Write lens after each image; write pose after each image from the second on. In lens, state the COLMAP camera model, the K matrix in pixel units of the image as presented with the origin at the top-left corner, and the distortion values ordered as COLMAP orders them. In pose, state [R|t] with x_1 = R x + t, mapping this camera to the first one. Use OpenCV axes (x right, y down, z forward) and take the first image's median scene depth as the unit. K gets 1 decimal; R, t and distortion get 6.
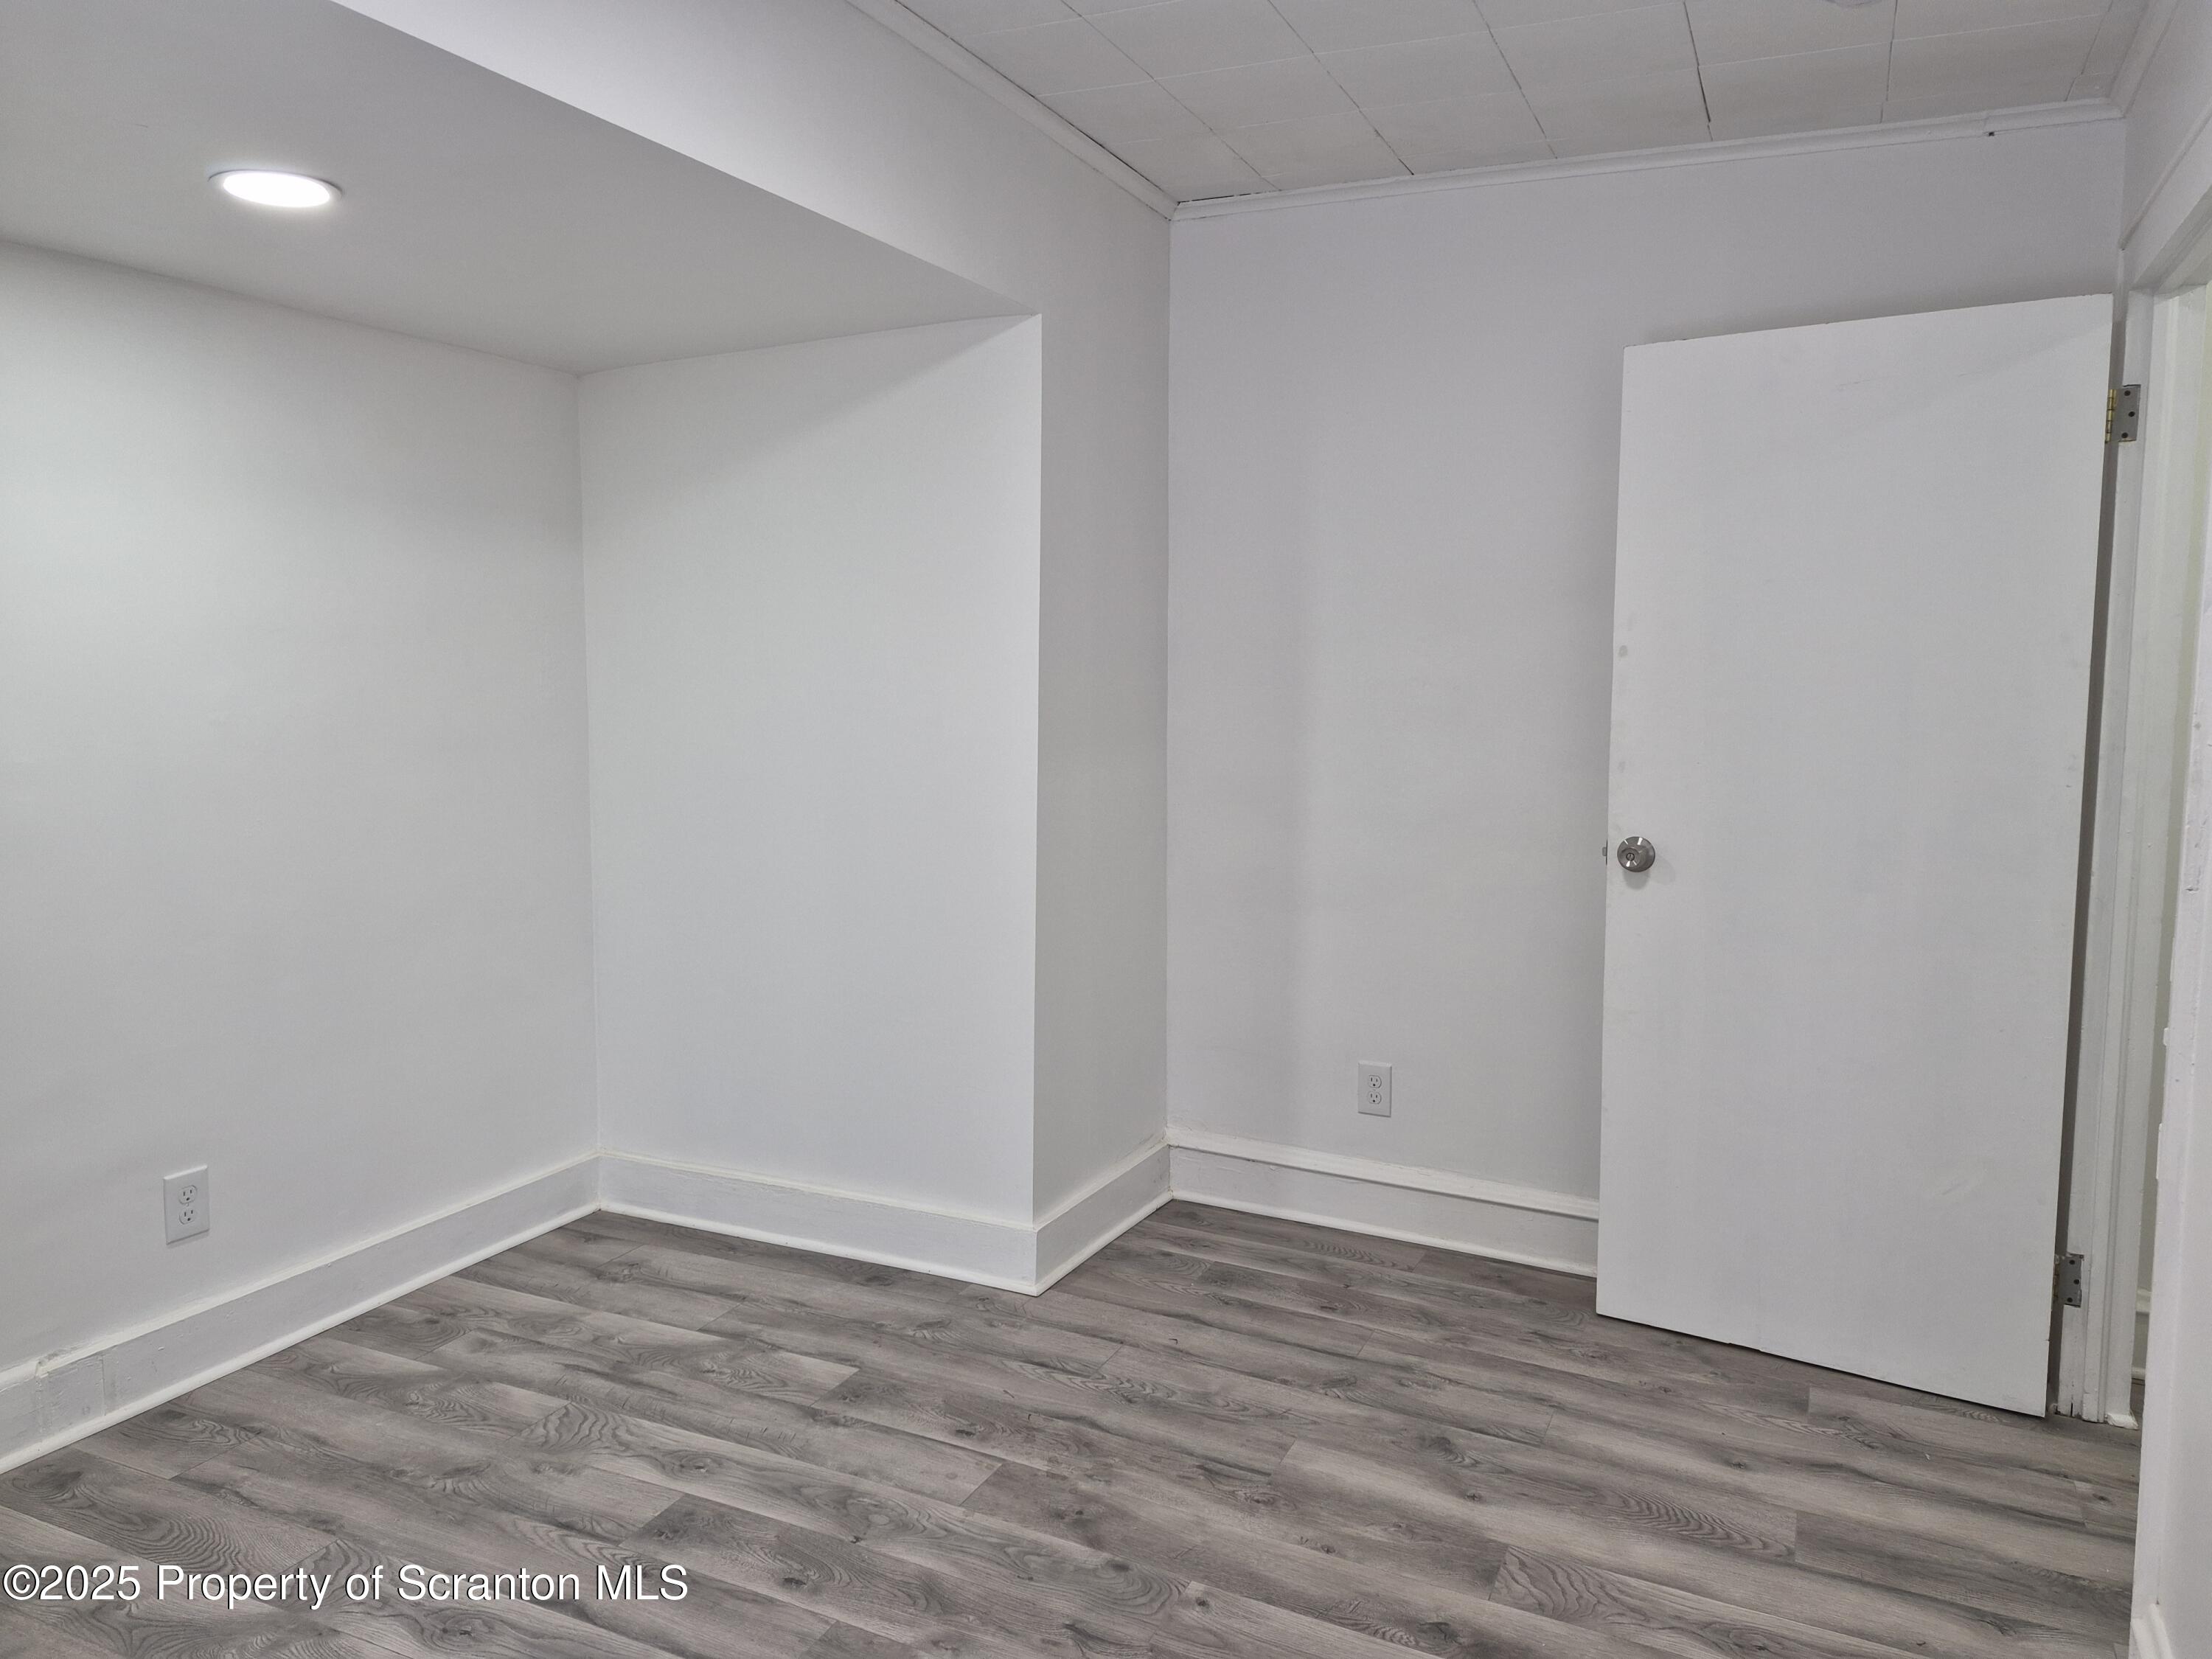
lens RADIAL K [[1585.5, 0, 1117.9], [0, 1585.5, 826.9], [0, 0, 1]] dist [0.083092, -0.127998]
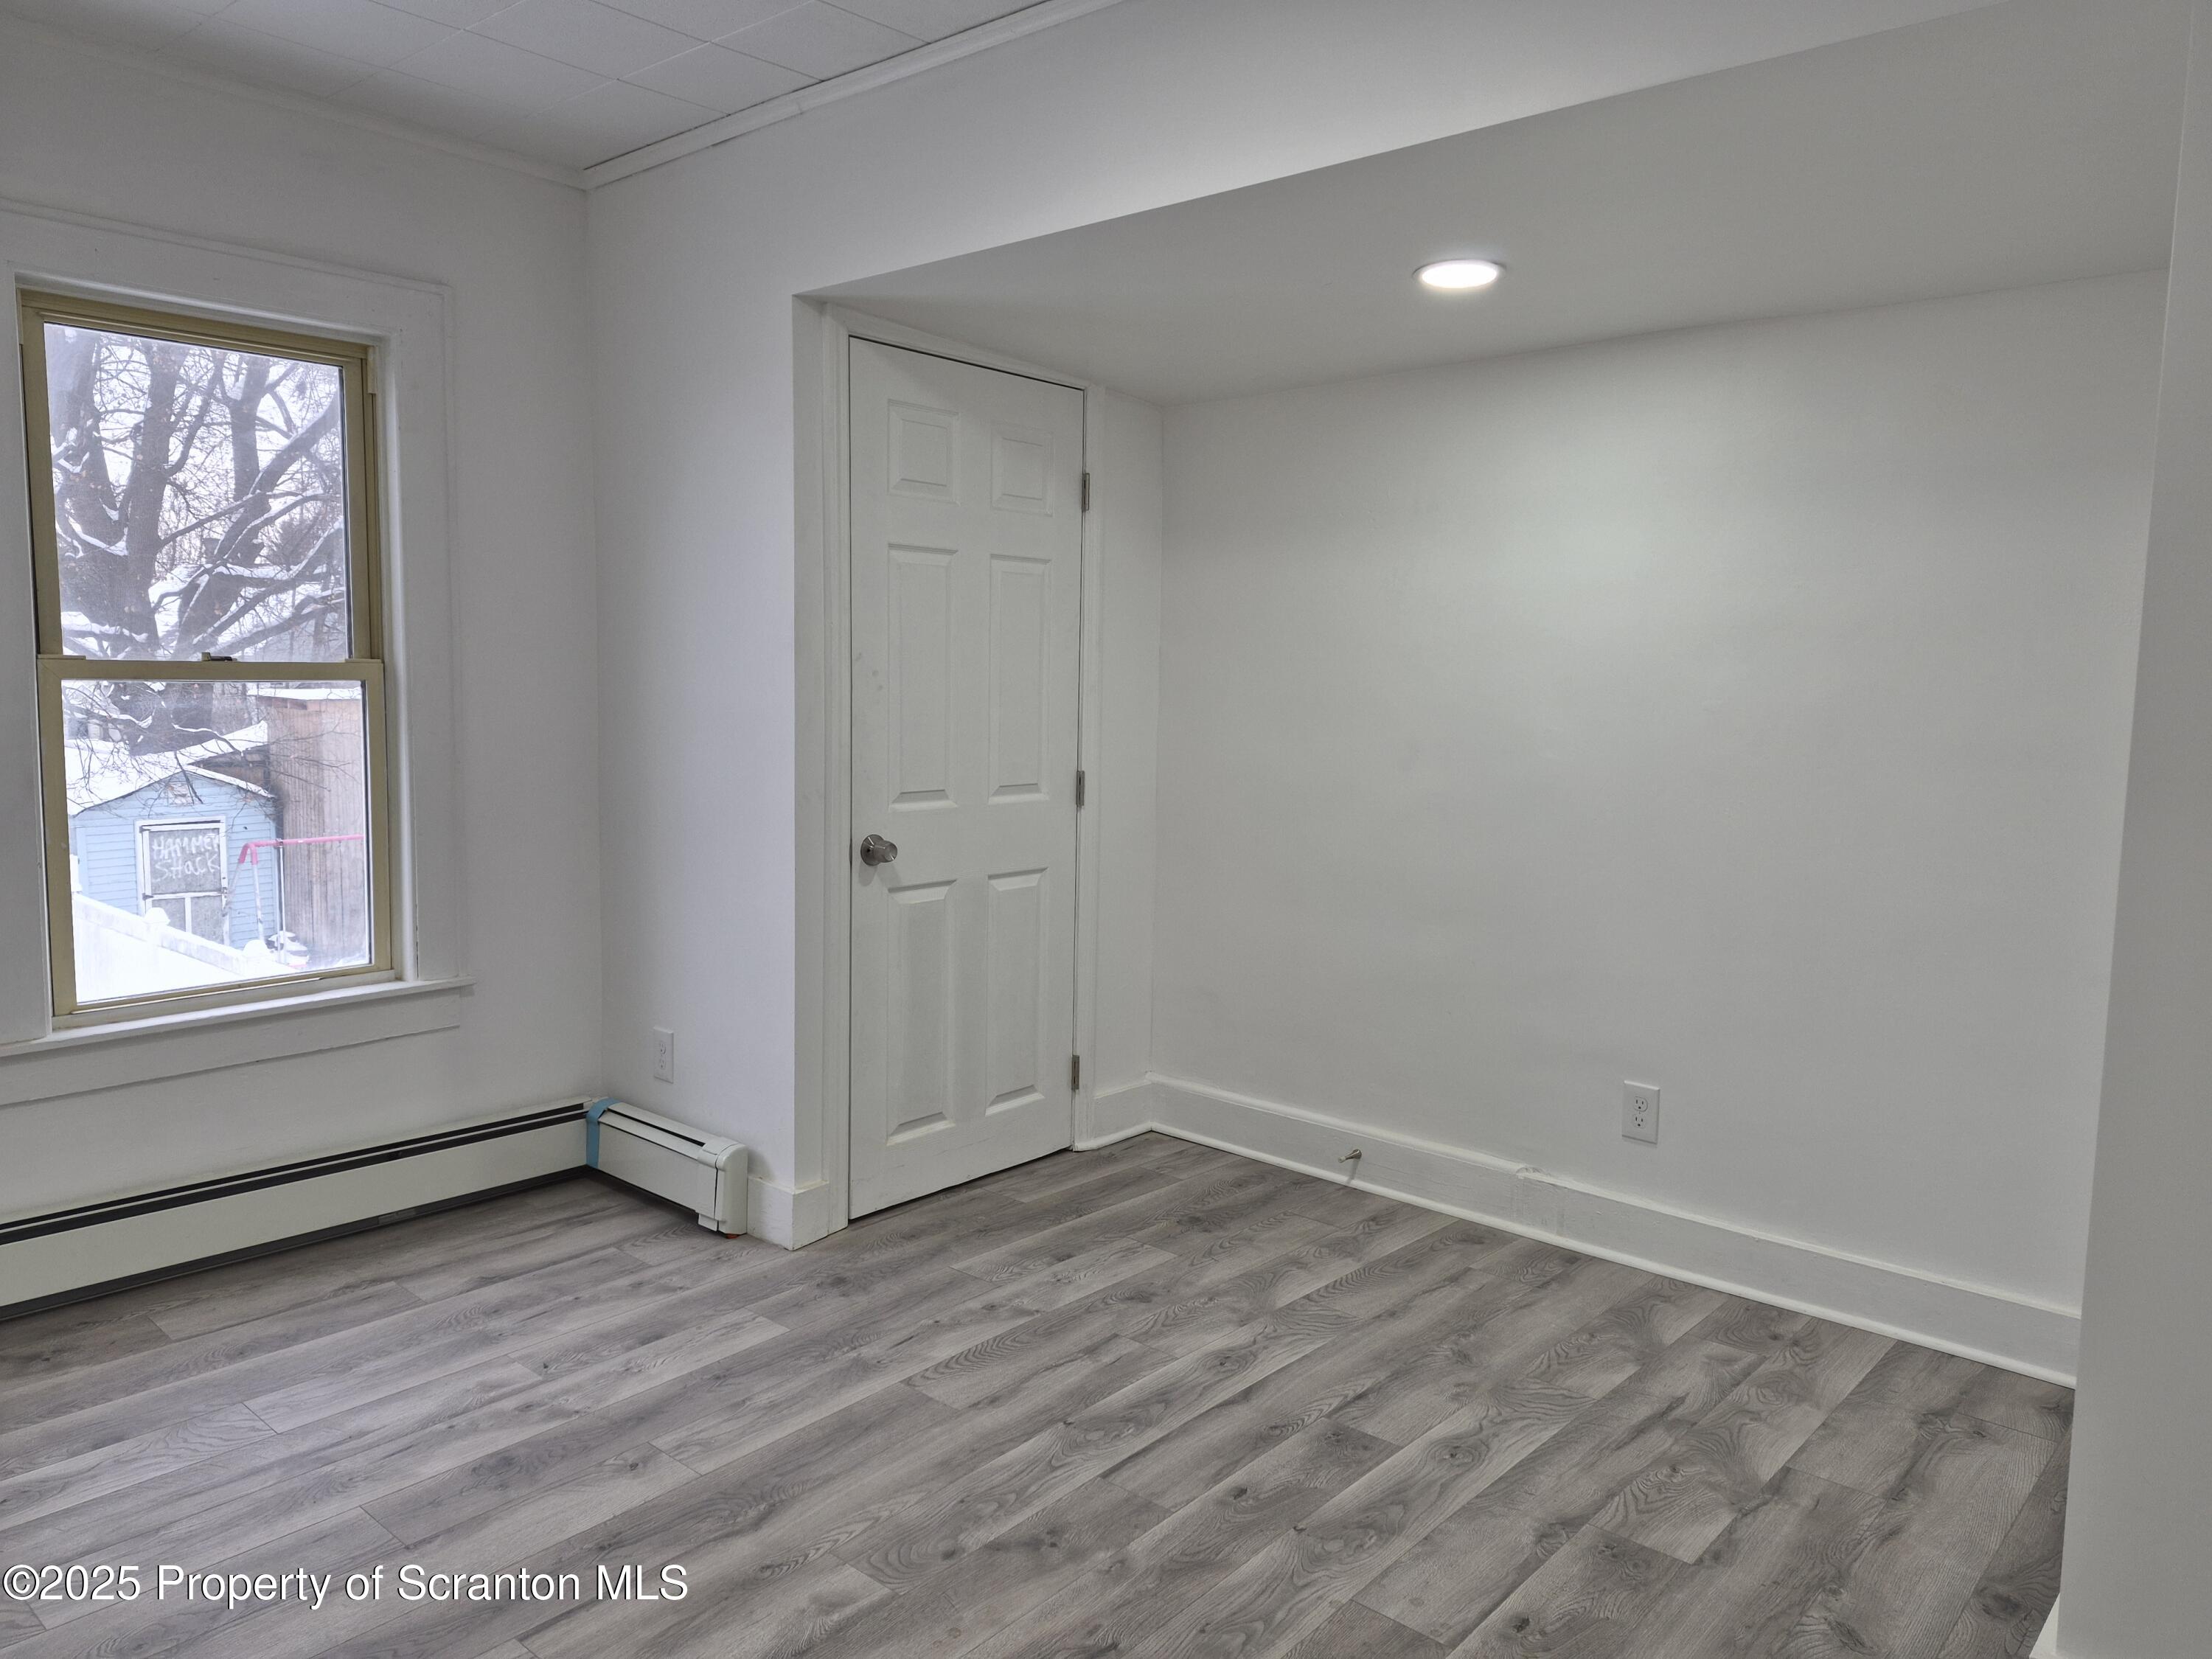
lens RADIAL K [[1585.5, 0, 1117.9], [0, 1585.5, 826.9], [0, 0, 1]] dist [0.083092, -0.127998]
pose [[-0.301566, 0.081908, -0.949921, 0.654285], [-0.130180, 0.983436, 0.126125, -0.072165], [0.944516, 0.161696, -0.285908, 0.951264]]
